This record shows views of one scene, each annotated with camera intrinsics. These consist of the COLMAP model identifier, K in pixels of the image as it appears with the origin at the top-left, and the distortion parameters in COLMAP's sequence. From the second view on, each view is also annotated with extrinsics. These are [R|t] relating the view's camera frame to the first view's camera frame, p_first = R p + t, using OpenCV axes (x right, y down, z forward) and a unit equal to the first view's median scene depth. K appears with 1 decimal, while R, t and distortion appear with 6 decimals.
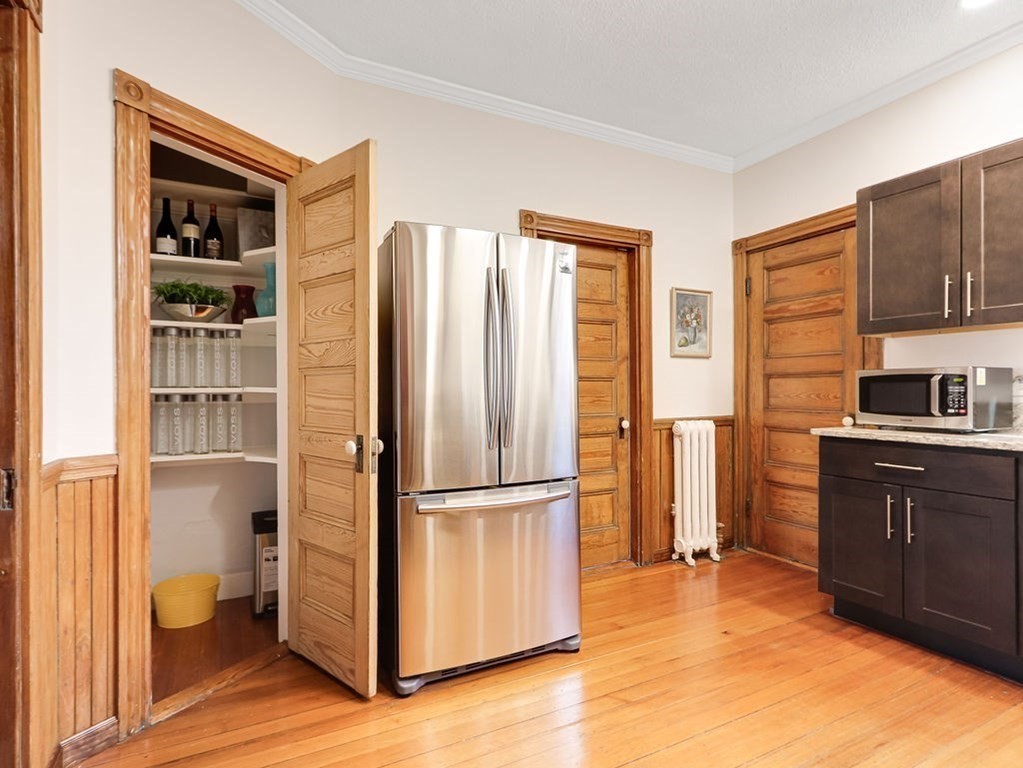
lens RADIAL K [[536.7, 0, 511.5], [0, 536.7, 384.0], [0, 0, 1]] dist [-0.000528, -0.001684]
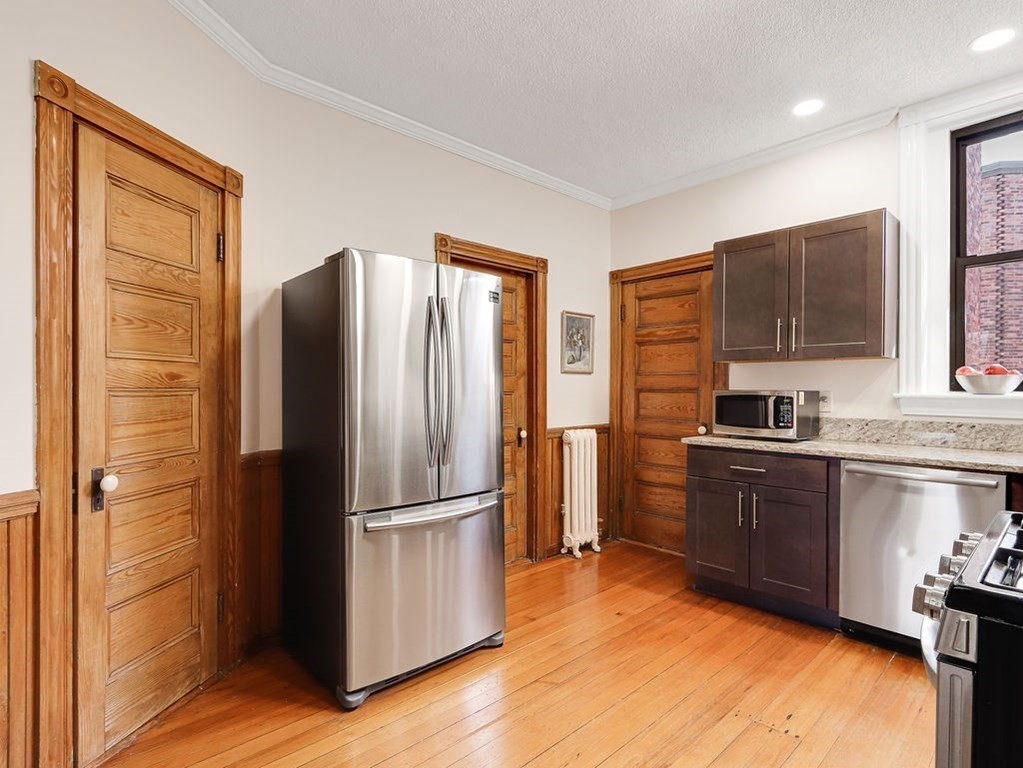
lens RADIAL K [[528.4, 0, 511.5], [0, 528.4, 384.0], [0, 0, 1]] dist [-0.002403, -0.000835]
pose [[0.962389, 0.010436, 0.271474, -0.143905], [-0.011286, 0.999935, 0.001568, -0.038837], [-0.271440, -0.004573, 0.962445, -0.046117]]
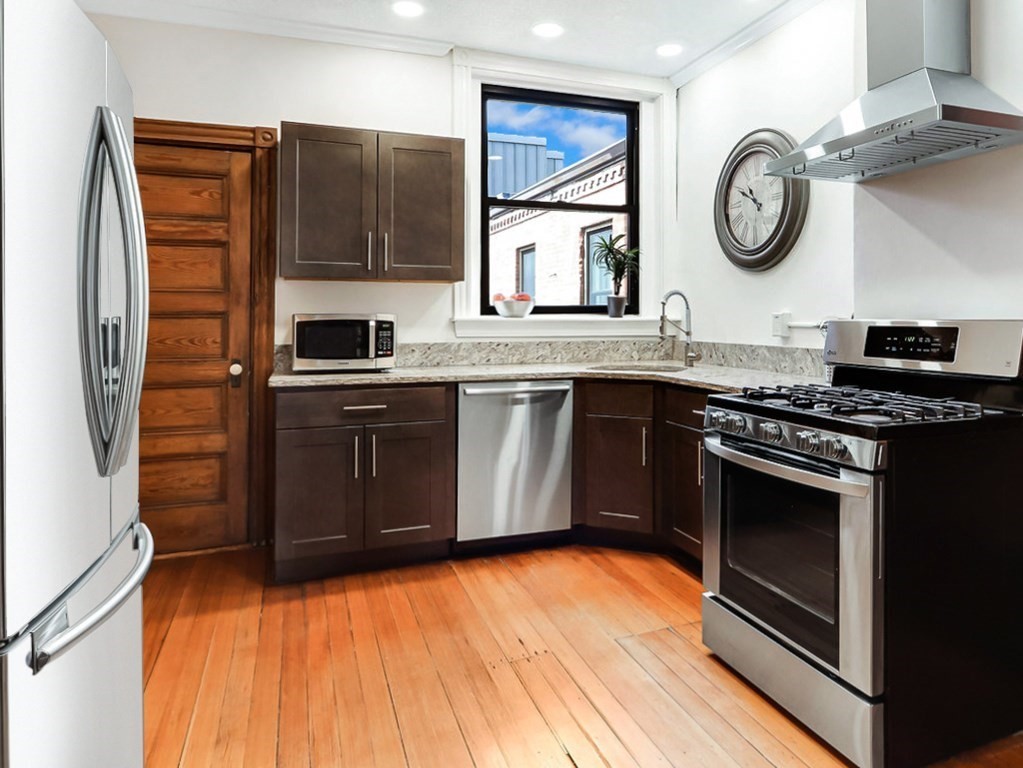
lens RADIAL K [[660.3, 0, 541.5], [0, 660.3, 313.1], [0, 0, 1]] dist [0.001422, -0.003855]
pose [[0.109185, 0.012691, 0.993940, -0.499655], [-0.011583, 0.999867, -0.011494, -0.020201], [-0.993954, -0.010258, 0.109317, 0.467389]]
